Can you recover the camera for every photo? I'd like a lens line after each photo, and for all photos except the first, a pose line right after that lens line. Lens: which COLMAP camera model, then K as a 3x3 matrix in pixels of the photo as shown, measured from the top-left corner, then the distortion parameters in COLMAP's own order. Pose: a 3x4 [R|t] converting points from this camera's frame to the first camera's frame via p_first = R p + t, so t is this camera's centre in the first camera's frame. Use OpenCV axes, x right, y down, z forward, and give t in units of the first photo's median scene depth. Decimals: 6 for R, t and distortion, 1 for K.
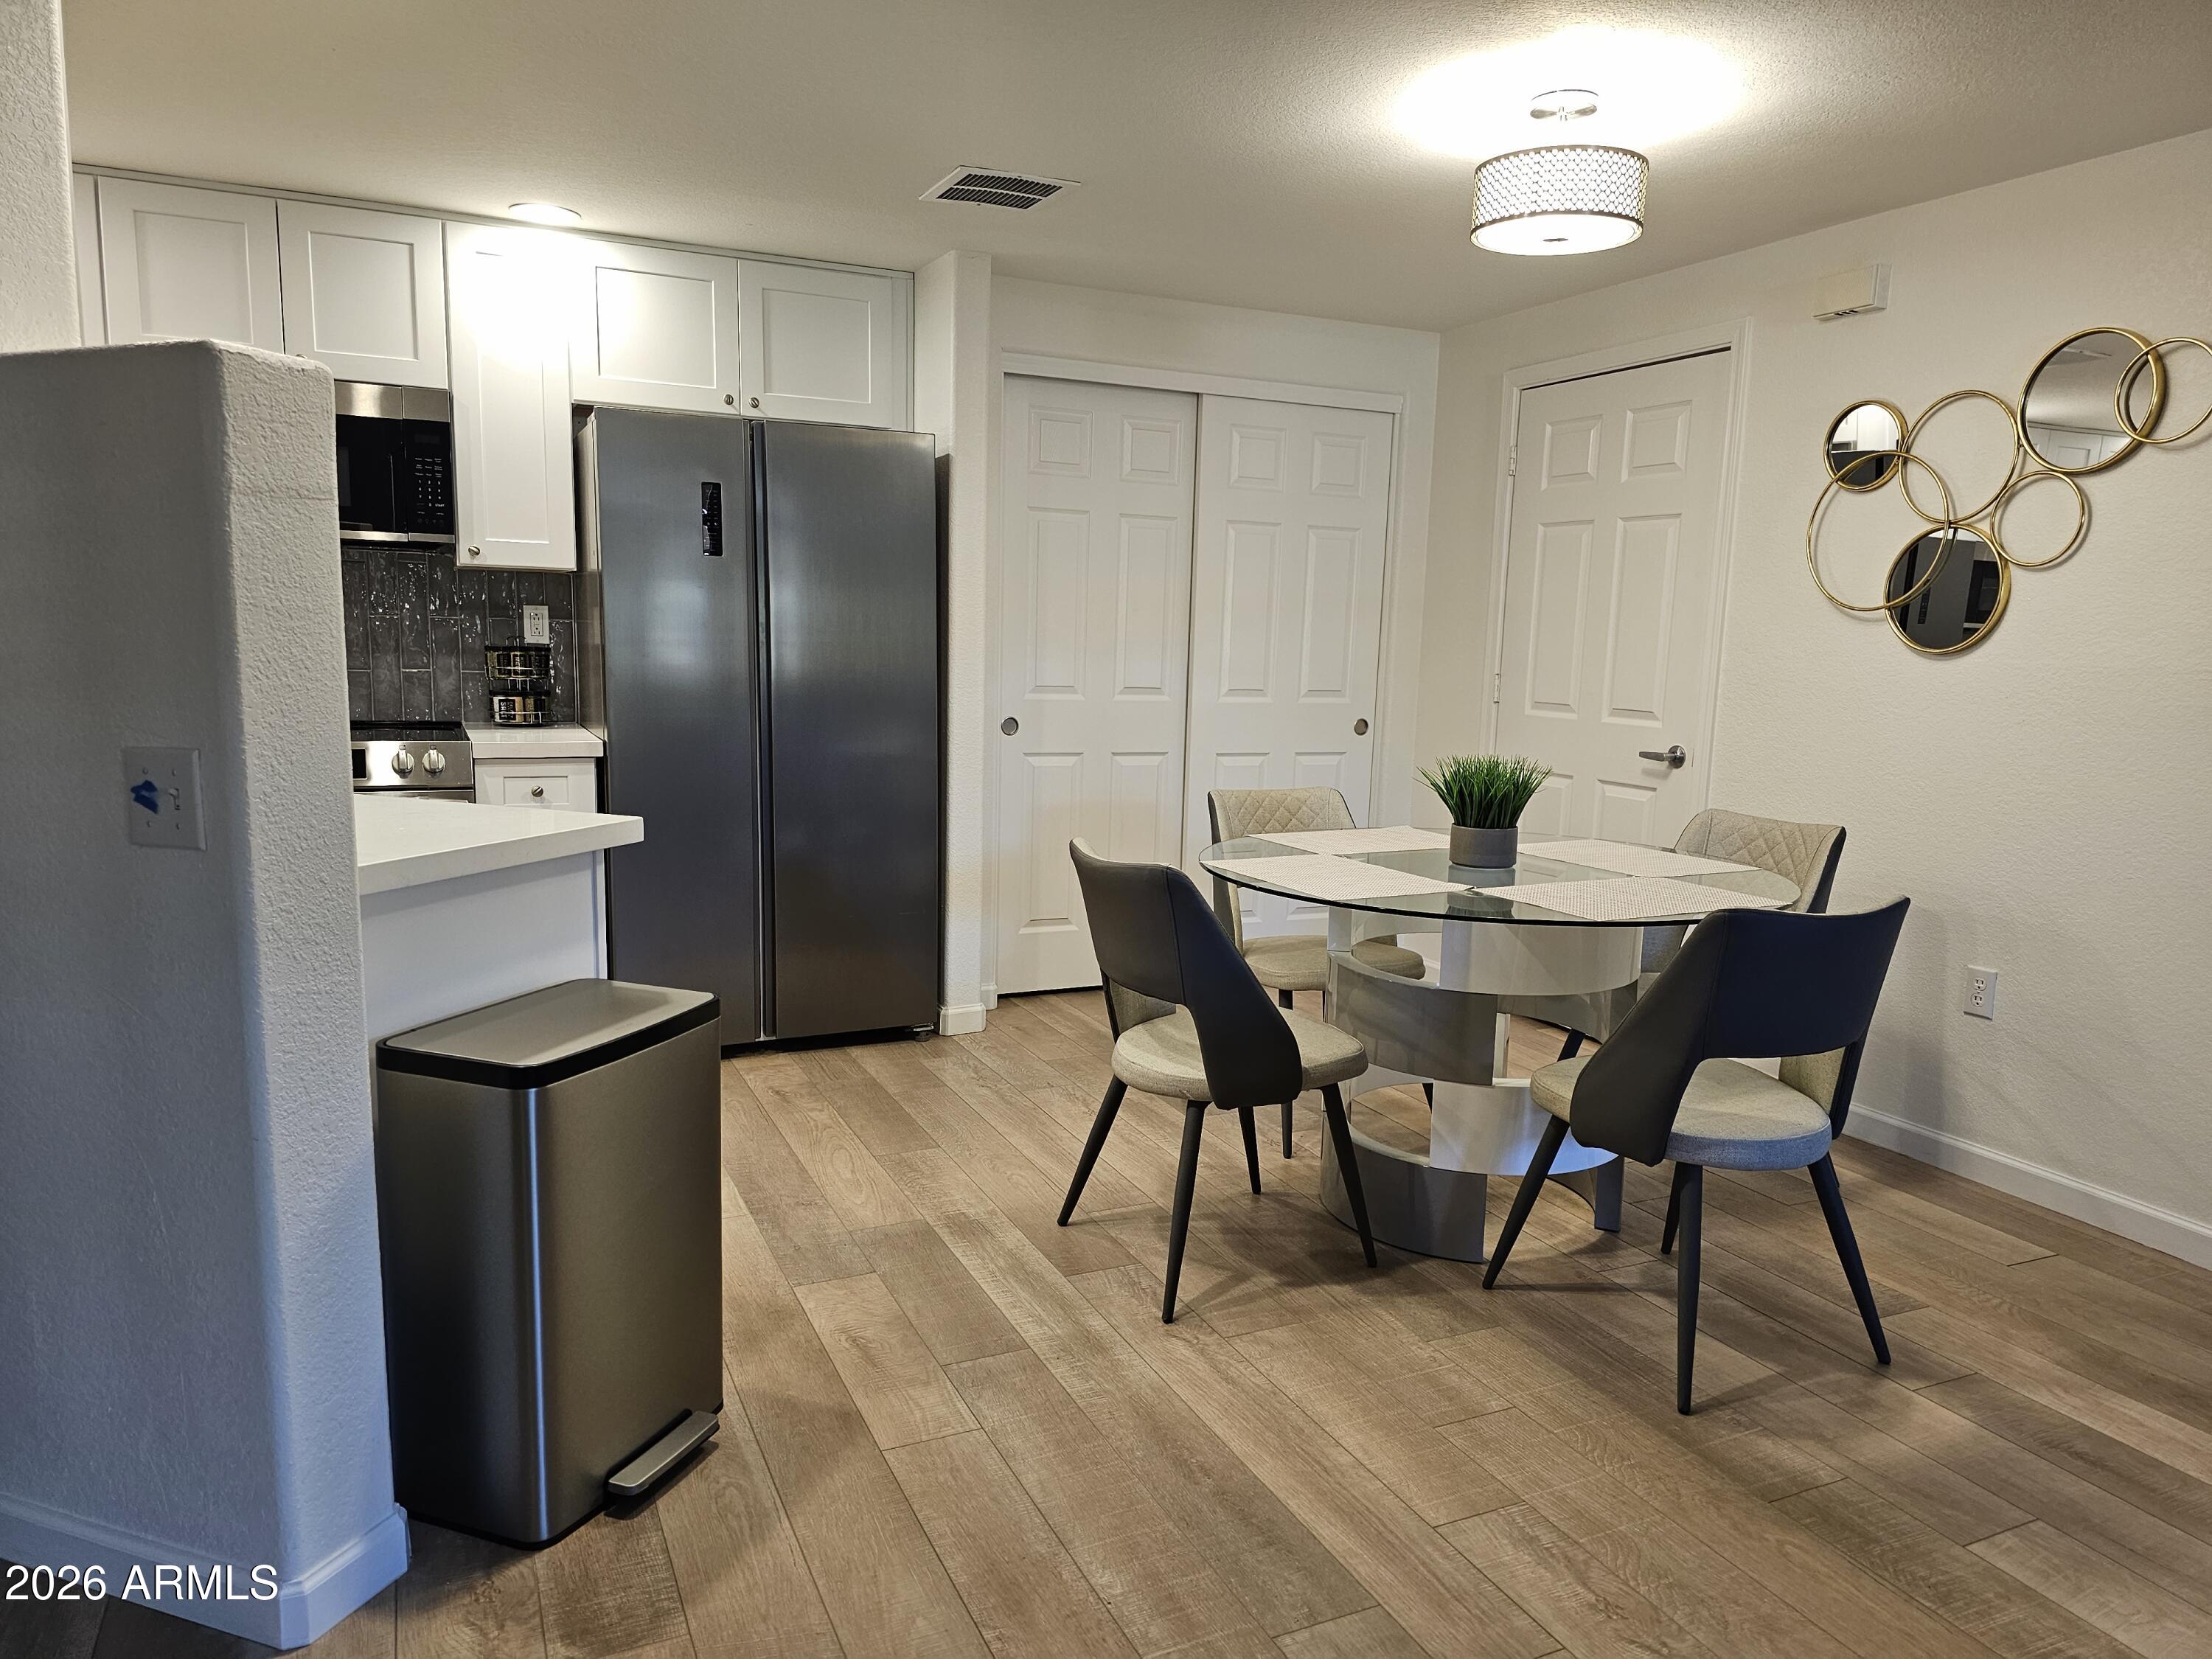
lens RADIAL K [[1482.5, 0, 1116.3], [0, 1482.5, 834.4], [0, 0, 1]] dist [0.006093, 0.001684]
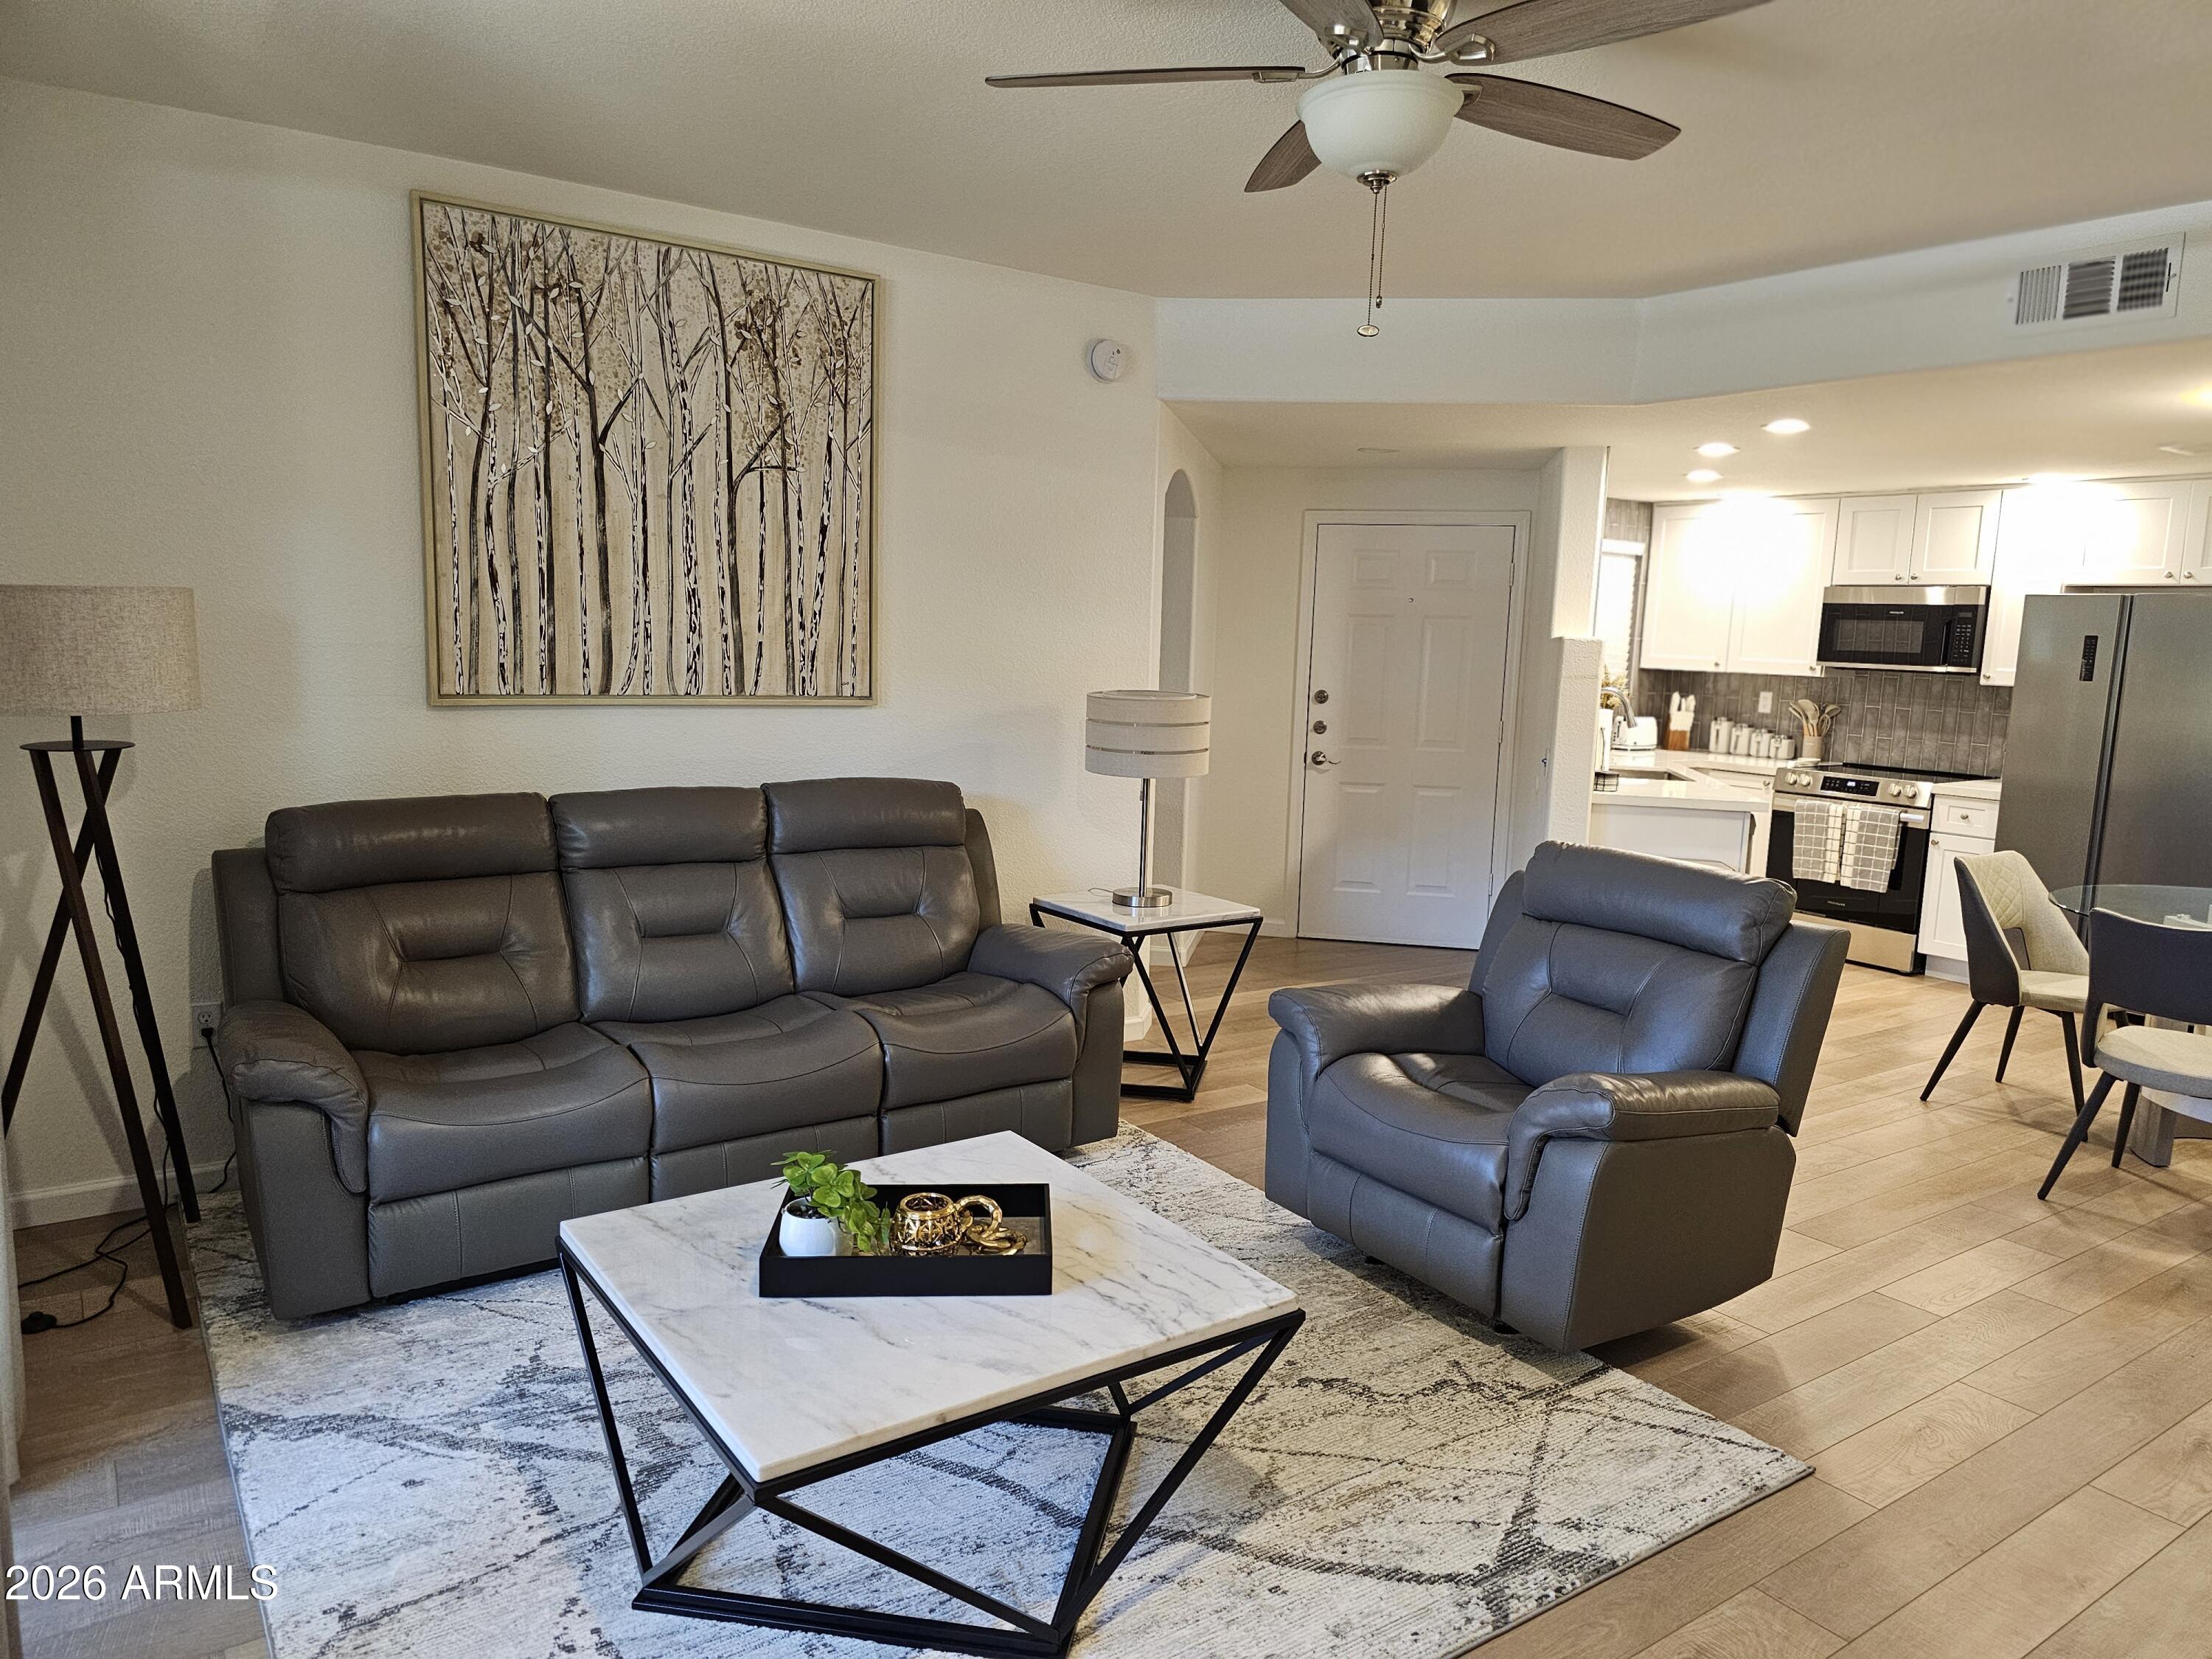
lens RADIAL K [[1482.5, 0, 1116.3], [0, 1482.5, 834.4], [0, 0, 1]] dist [0.006093, 0.001684]
pose [[0.161616, 0.120010, -0.979529, 1.142377], [-0.160792, 0.982517, 0.093847, -0.011867], [0.973666, 0.142333, 0.178087, -0.265492]]
